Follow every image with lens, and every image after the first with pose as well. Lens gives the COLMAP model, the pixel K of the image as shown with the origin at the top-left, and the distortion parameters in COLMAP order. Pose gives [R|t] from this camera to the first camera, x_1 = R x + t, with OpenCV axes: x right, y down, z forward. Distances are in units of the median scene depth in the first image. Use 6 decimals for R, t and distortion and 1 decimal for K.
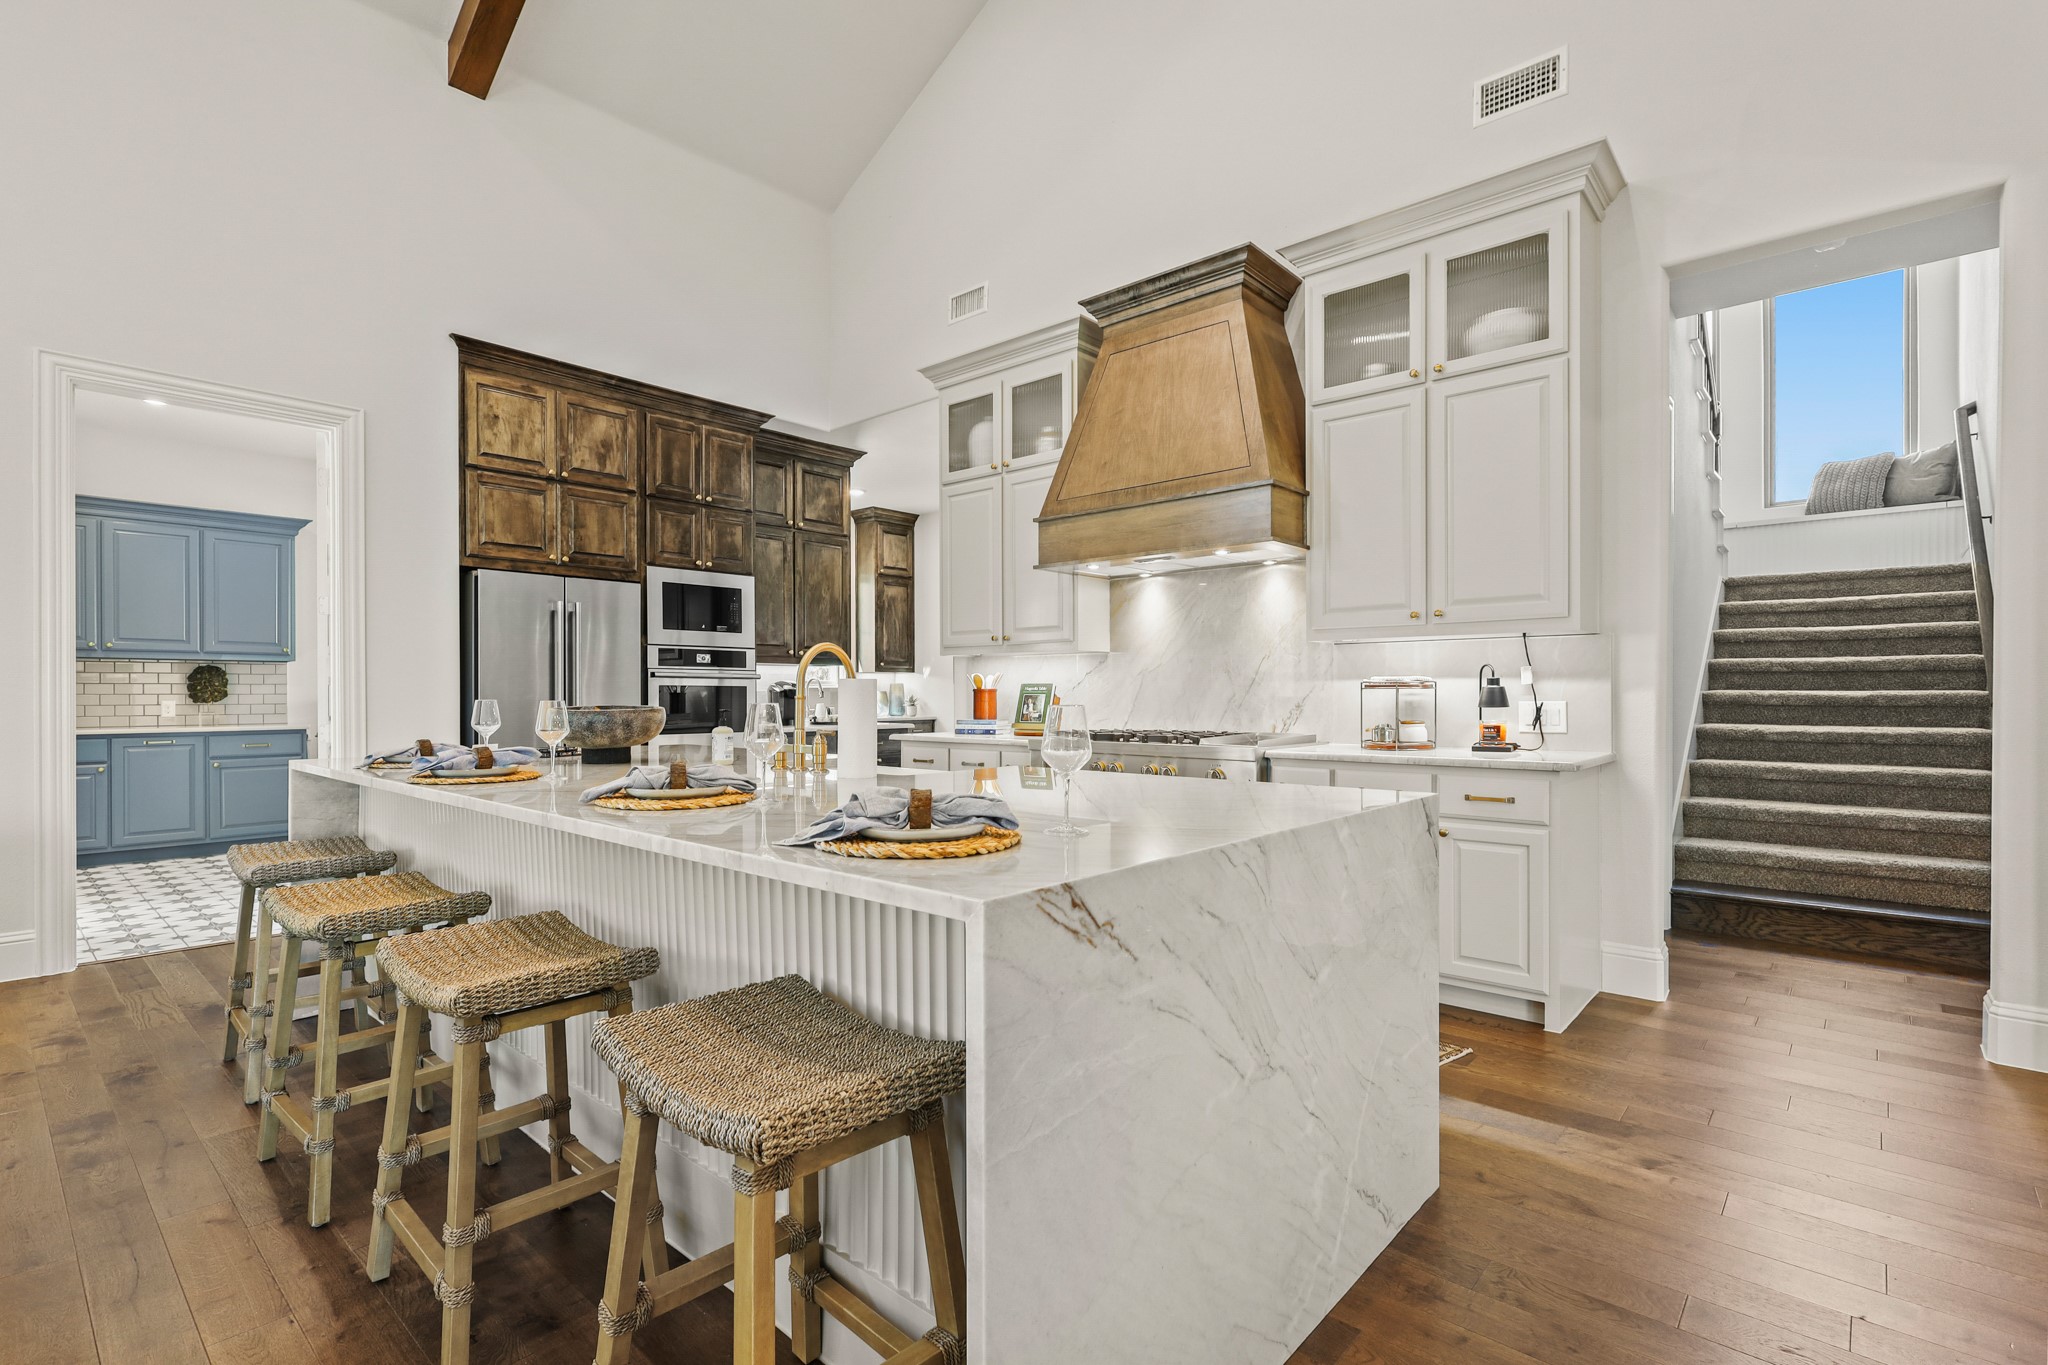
lens RADIAL K [[948.6, 0, 1023.7], [0, 948.6, 691.9], [0, 0, 1]] dist [-0.001248, -0.000516]
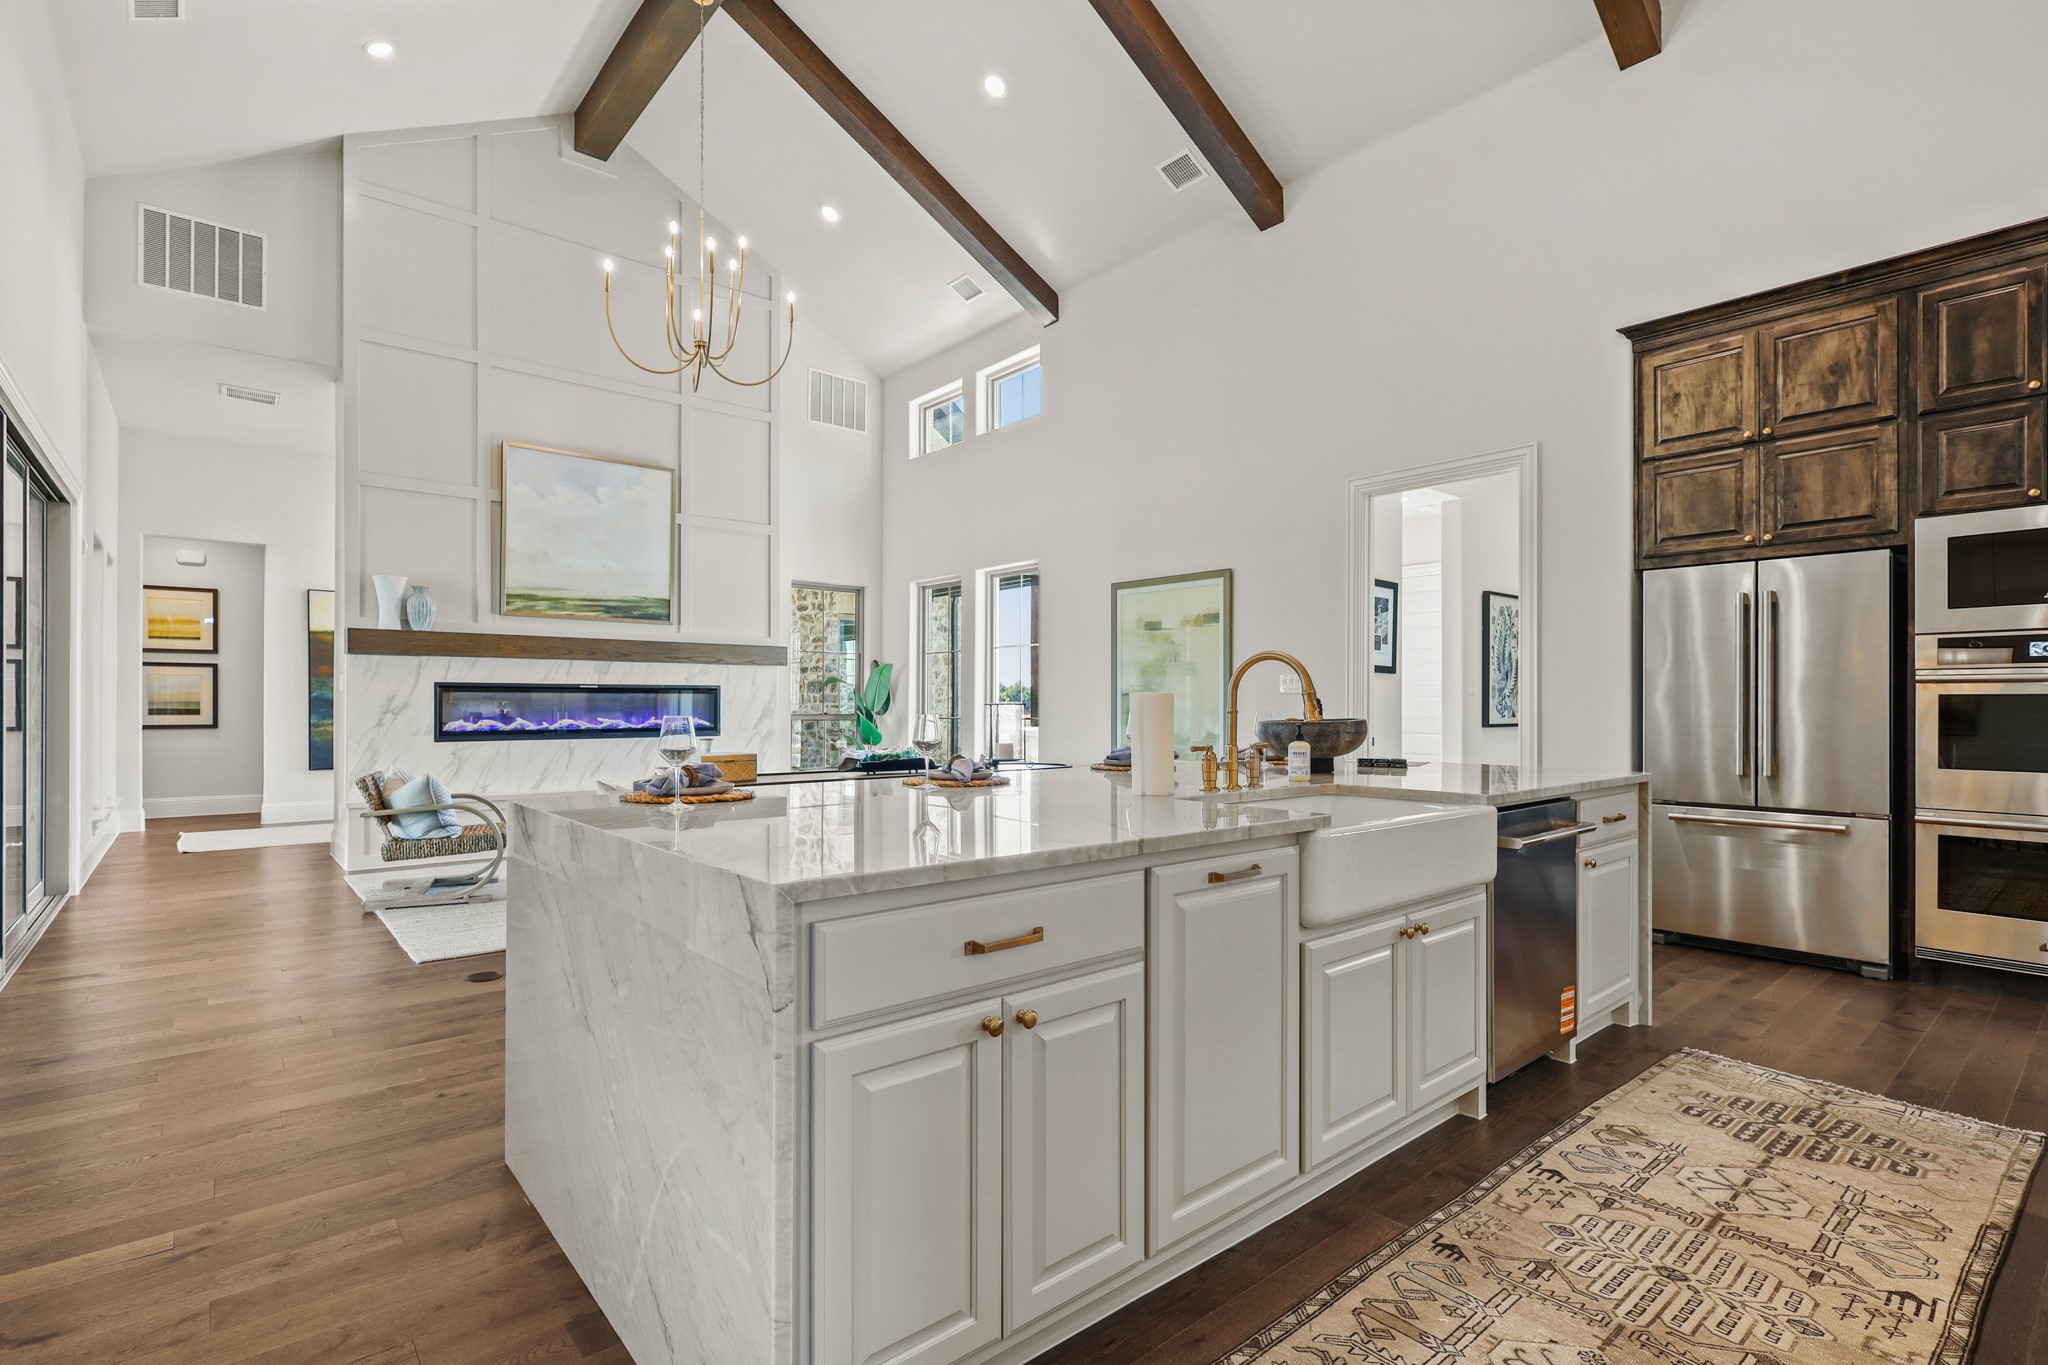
lens RADIAL K [[948.6, 0, 1022.5], [0, 948.6, 694.3], [0, 0, 1]] dist [-0.001248, -0.000516]
pose [[-0.148350, -0.009201, -0.988892, 0.395773], [-0.001748, 0.999958, -0.009042, -0.000183], [0.988933, 0.000388, -0.148360, 0.504558]]
